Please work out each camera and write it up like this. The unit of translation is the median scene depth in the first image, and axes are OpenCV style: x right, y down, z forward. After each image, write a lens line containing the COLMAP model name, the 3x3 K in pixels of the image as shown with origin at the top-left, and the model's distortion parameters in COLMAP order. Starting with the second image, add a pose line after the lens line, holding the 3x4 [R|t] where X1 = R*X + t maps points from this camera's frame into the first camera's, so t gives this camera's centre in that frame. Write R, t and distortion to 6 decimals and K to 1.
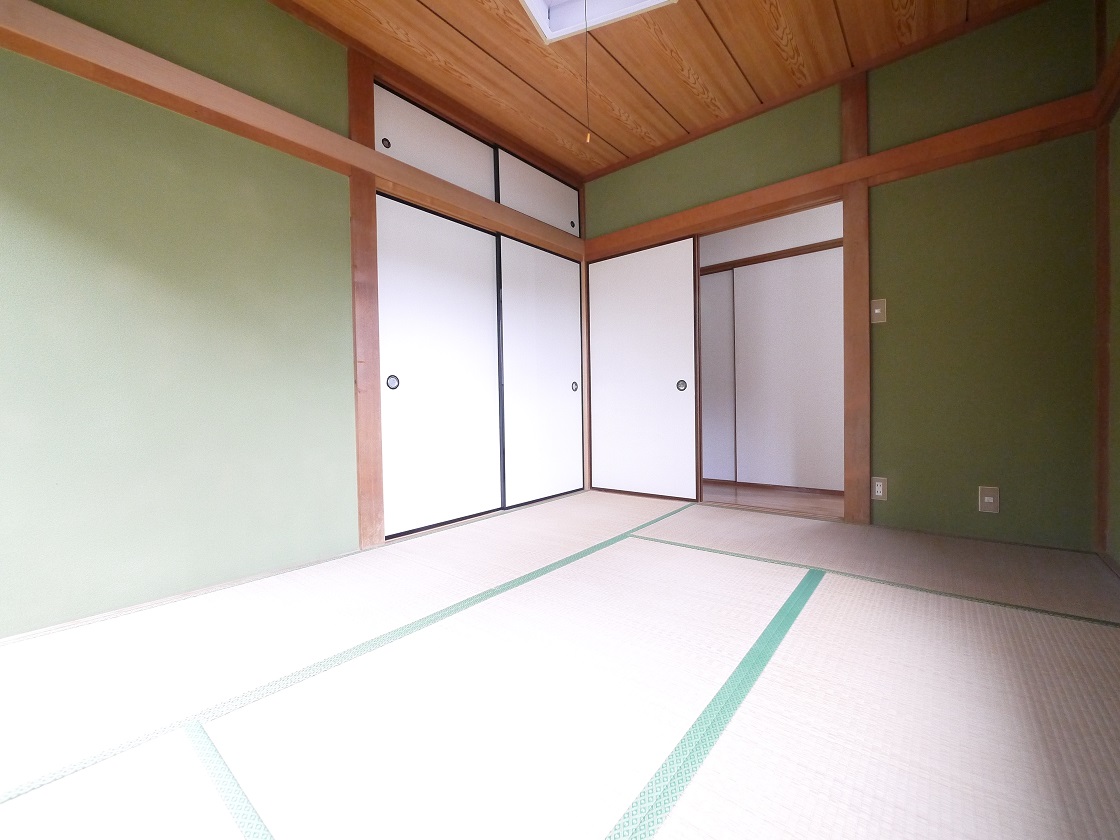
lens RADIAL K [[462.4, 0, 557.2], [0, 462.4, 413.5], [0, 0, 1]] dist [-0.008034, 0.000822]
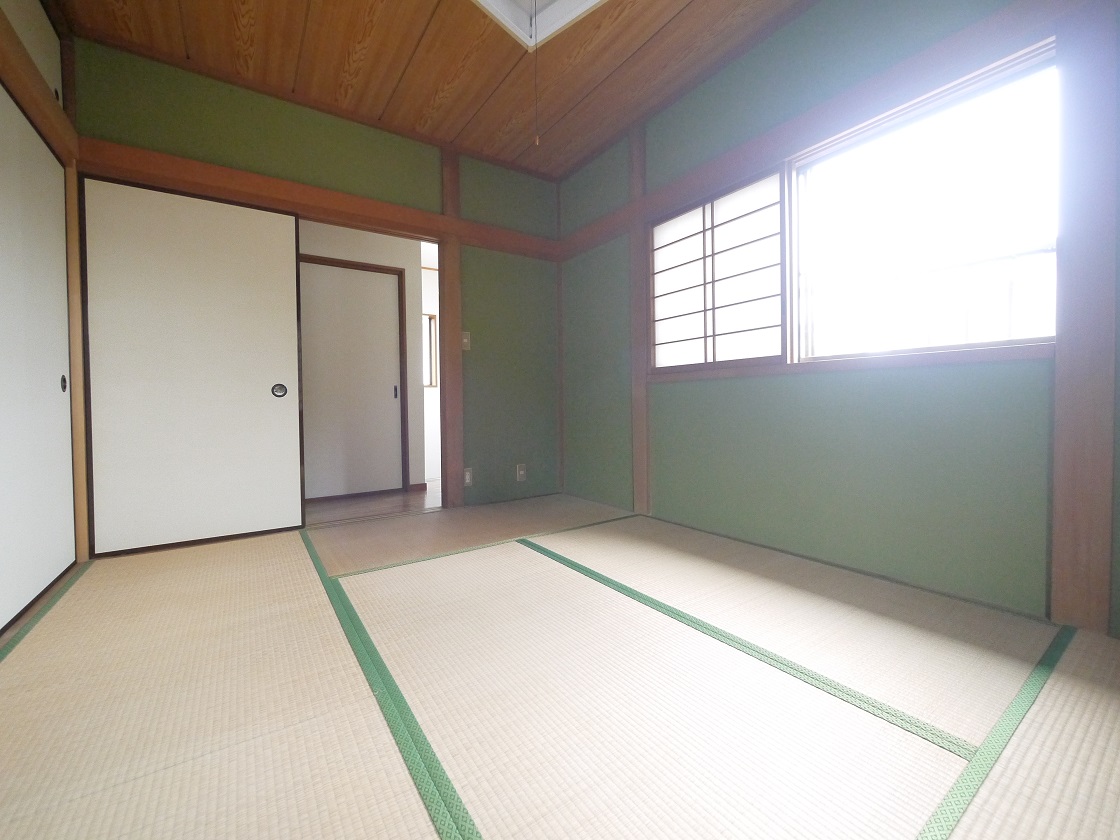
lens RADIAL K [[456.4, 0, 556.4], [0, 456.4, 415.3], [0, 0, 1]] dist [-0.013860, 0.000043]
pose [[0.268885, -0.003959, 0.963164, -0.375790], [0.026337, 0.999648, -0.003243, -0.000667], [-0.962812, 0.026239, 0.268895, 0.321535]]
